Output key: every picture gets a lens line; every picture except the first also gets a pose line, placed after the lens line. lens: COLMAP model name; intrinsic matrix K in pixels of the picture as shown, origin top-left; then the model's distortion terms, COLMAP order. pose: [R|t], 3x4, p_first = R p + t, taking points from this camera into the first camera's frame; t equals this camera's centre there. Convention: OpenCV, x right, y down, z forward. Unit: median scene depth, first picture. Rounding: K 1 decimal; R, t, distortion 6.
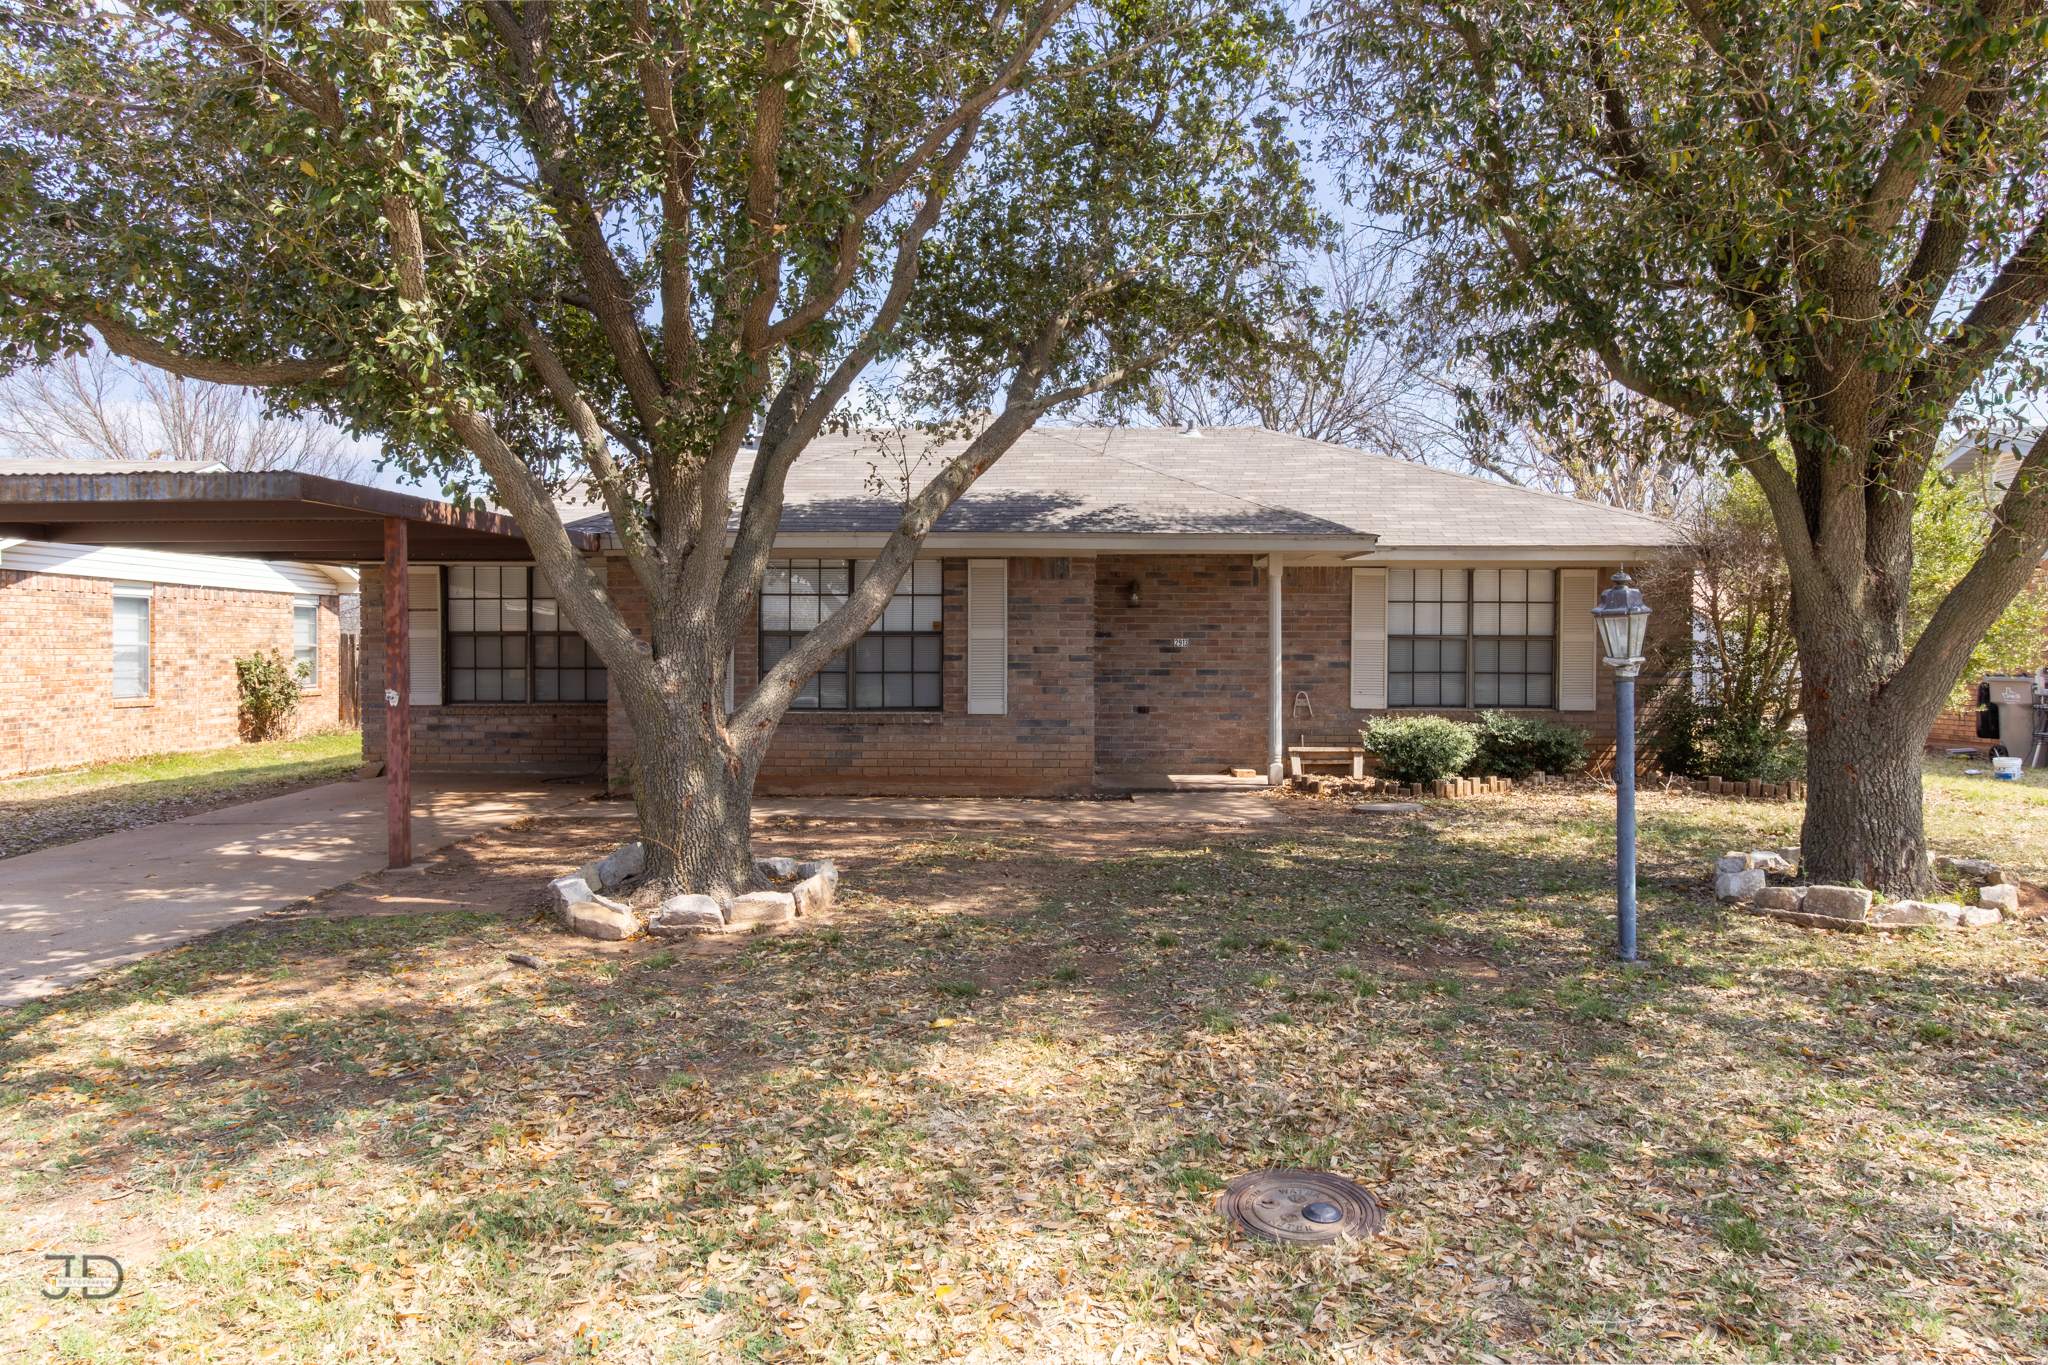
lens RADIAL K [[1241.7, 0, 1024.0], [0, 1241.7, 682.5], [0, 0, 1]] dist [-0.080305, -0.000032]
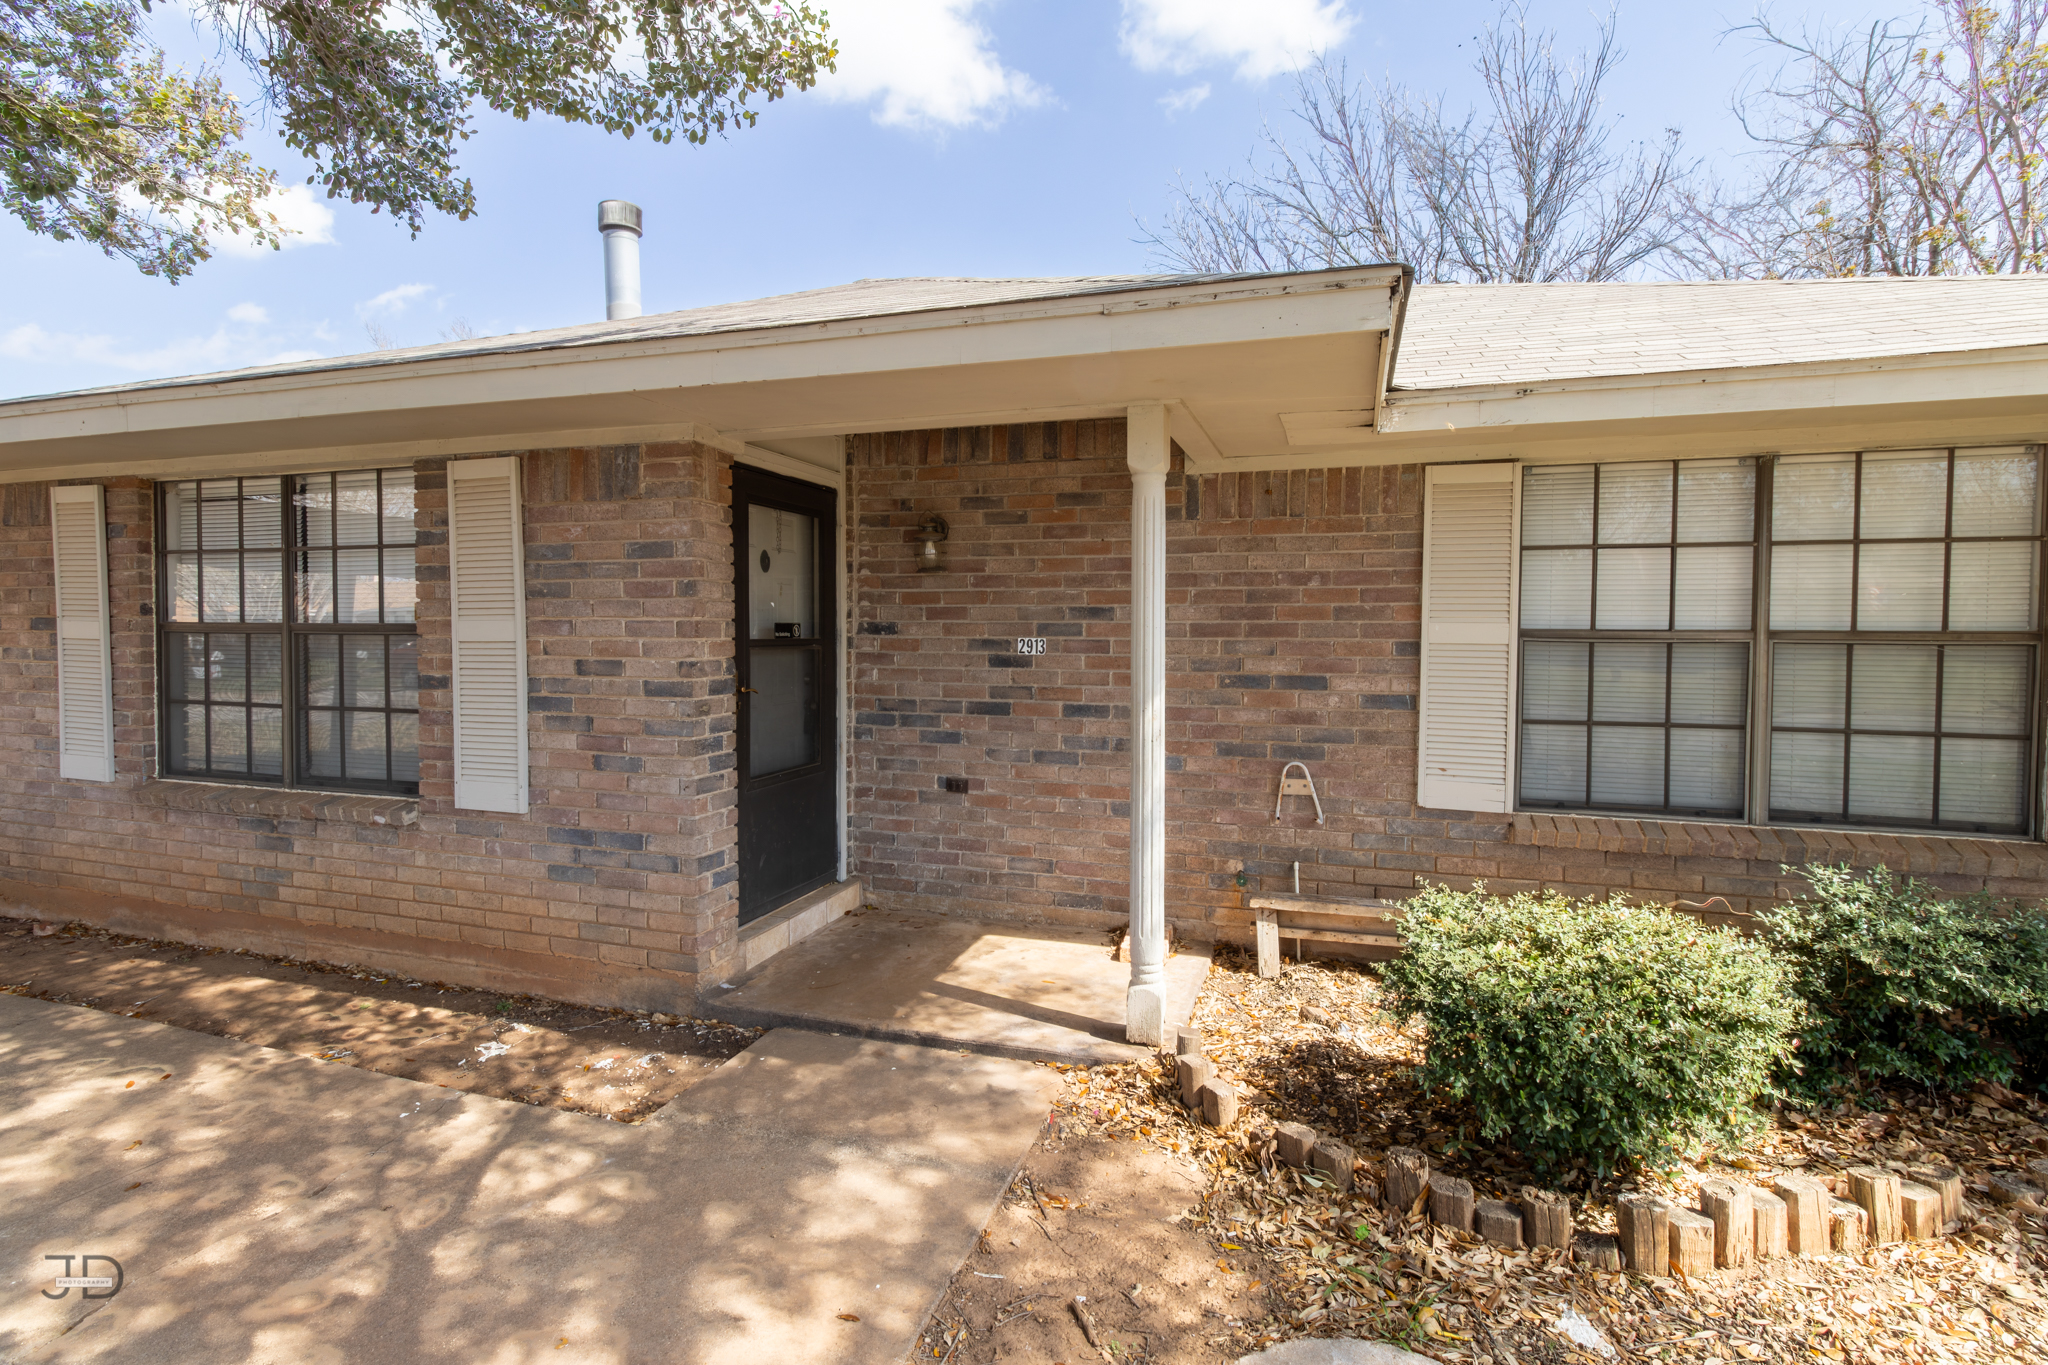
lens RADIAL K [[968.5, 0, 1036.6], [0, 968.5, 663.0], [0, 0, 1]] dist [0.002500, -0.000377]
pose [[0.965882, 0.010524, -0.258770, 0.225153], [-0.008442, 0.999922, 0.009156, -0.029317], [0.258847, -0.006659, 0.965895, 0.653622]]
